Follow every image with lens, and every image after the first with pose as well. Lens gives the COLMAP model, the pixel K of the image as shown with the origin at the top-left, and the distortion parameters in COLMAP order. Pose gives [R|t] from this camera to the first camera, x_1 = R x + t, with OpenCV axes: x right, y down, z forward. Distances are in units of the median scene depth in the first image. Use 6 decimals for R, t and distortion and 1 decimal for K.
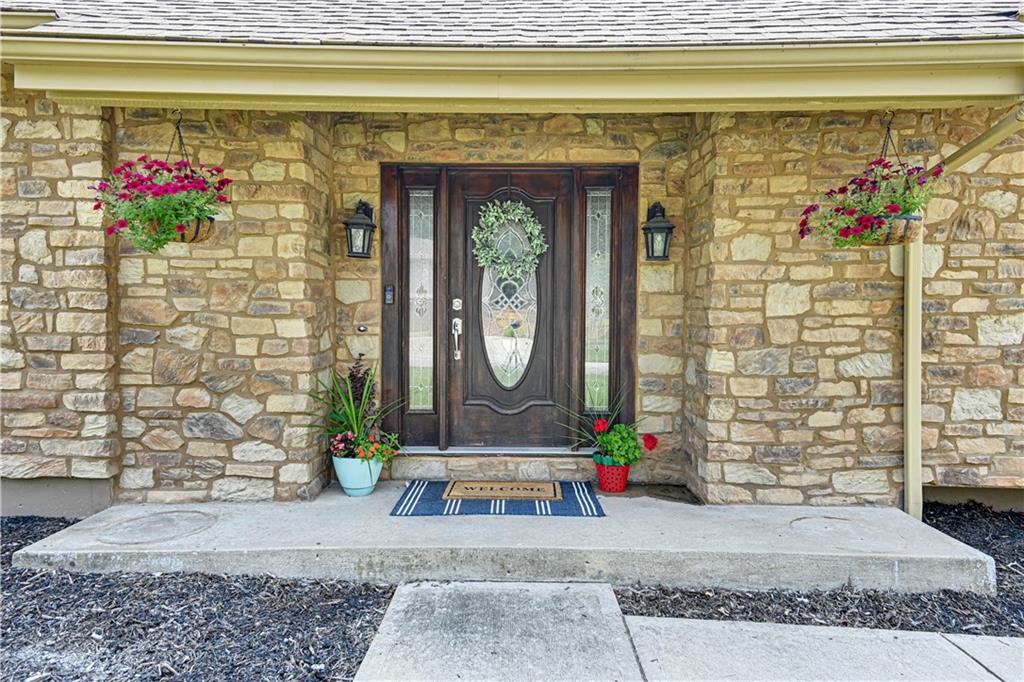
lens RADIAL K [[599.8, 0, 511.4], [0, 599.8, 342.8], [0, 0, 1]] dist [0.061287, 0.000746]
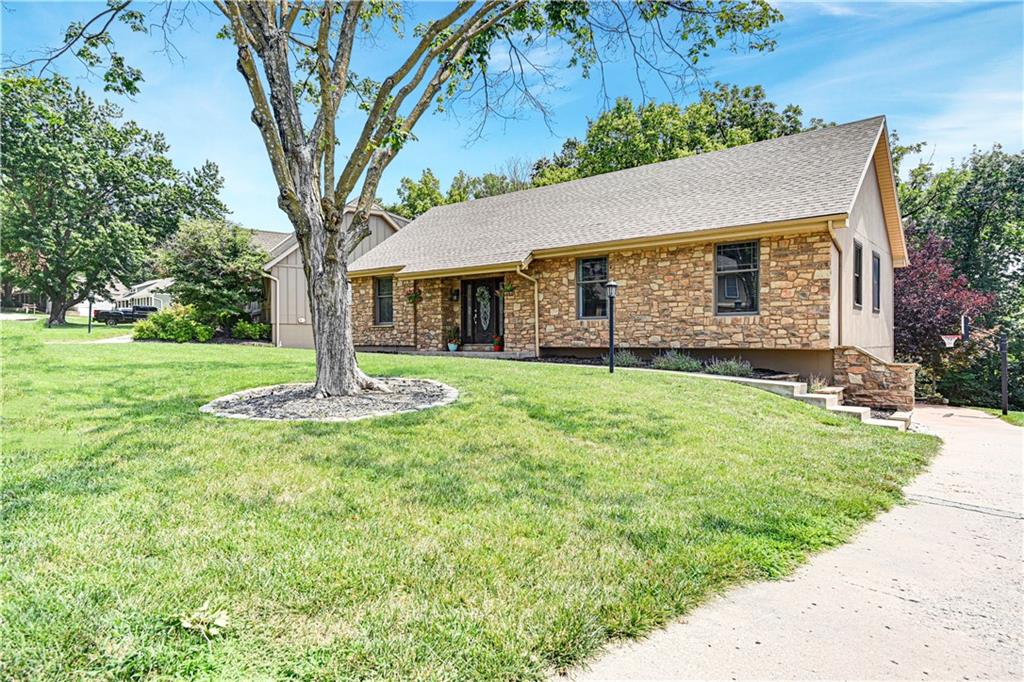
lens RADIAL K [[478.8, 0, 514.2], [0, 478.8, 343.2], [0, 0, 1]] dist [0.018196, -0.015838]
pose [[0.825195, -0.000828, -0.564847, 2.408149], [-0.007727, 0.999889, -0.012755, 0.243458], [0.564795, 0.014890, 0.825097, -1.938585]]
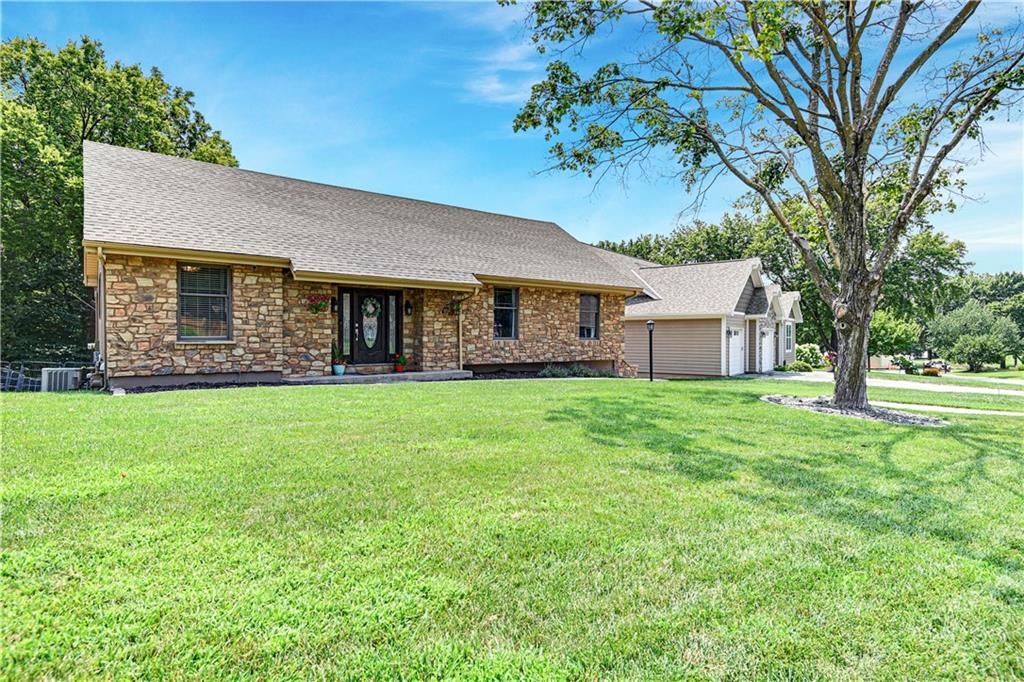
lens RADIAL K [[603.3, 0, 509.6], [0, 603.3, 341.3], [0, 0, 1]] dist [-0.001404, -0.000093]
pose [[0.796866, -0.009189, 0.604086, -1.787596], [0.021090, 0.999698, -0.012614, 0.113543], [-0.603787, 0.022792, 0.796819, -2.825366]]
